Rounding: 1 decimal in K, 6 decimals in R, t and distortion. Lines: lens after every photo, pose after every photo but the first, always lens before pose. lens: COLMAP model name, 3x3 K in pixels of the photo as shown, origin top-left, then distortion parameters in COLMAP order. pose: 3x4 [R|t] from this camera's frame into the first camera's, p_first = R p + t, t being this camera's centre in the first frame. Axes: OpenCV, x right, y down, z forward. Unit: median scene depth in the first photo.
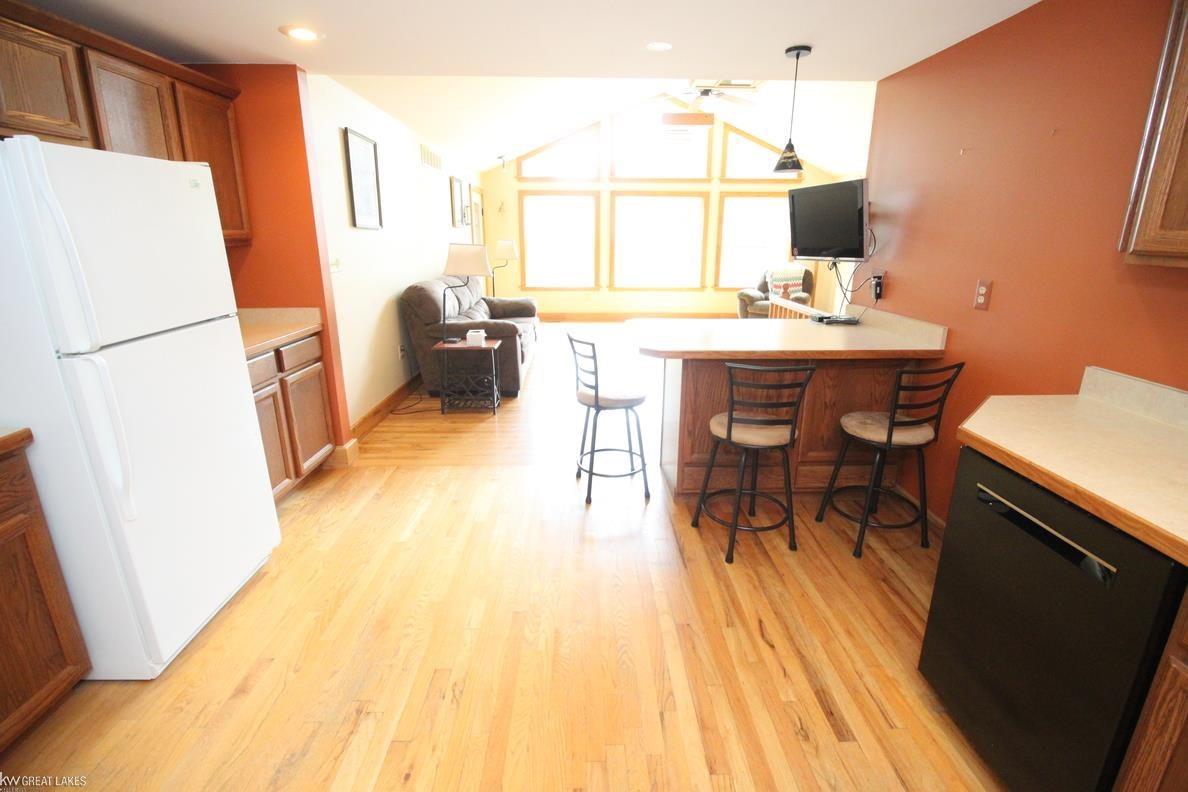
lens RADIAL K [[549.9, 0, 599.2], [0, 549.9, 394.9], [0, 0, 1]] dist [-0.001207, -0.009460]
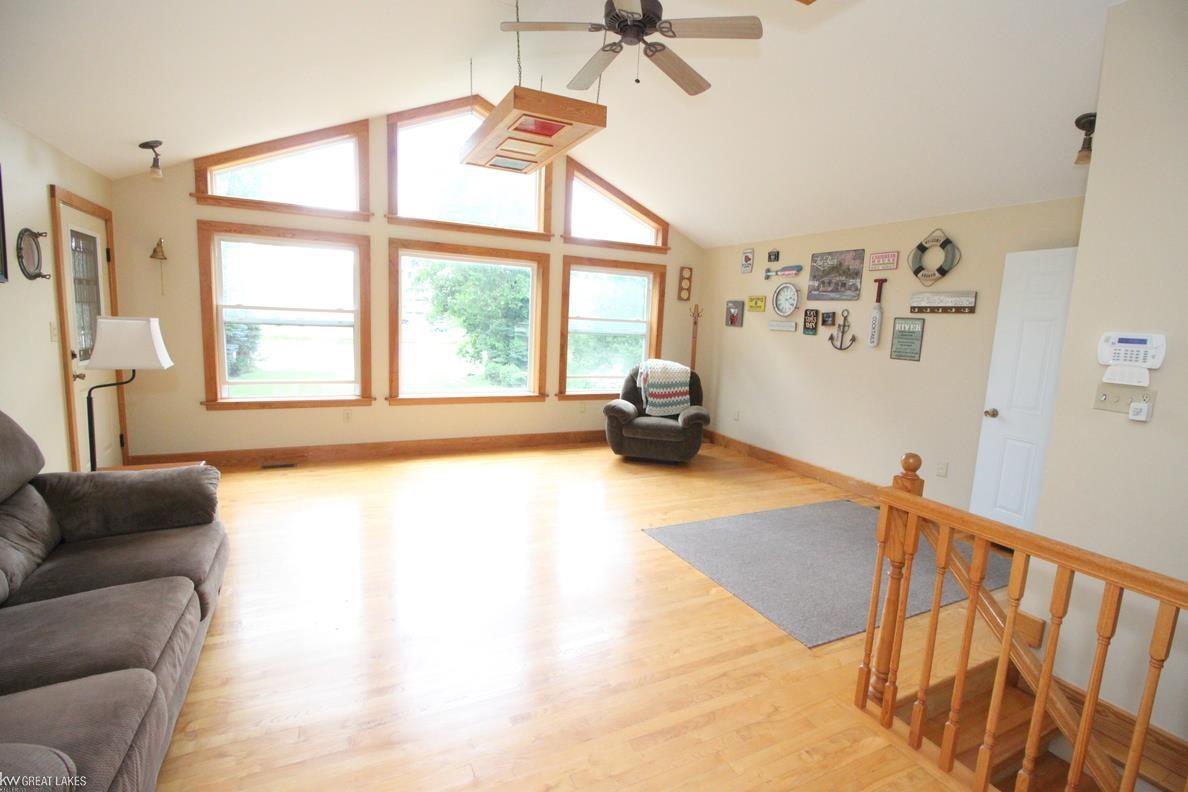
lens RADIAL K [[549.9, 0, 599.2], [0, 549.9, 394.9], [0, 0, 1]] dist [-0.001207, -0.009460]
pose [[0.912204, -0.020221, 0.409238, -0.017731], [0.074020, 0.990481, -0.116053, -0.122610], [-0.402995, 0.136156, 0.905017, 0.406367]]
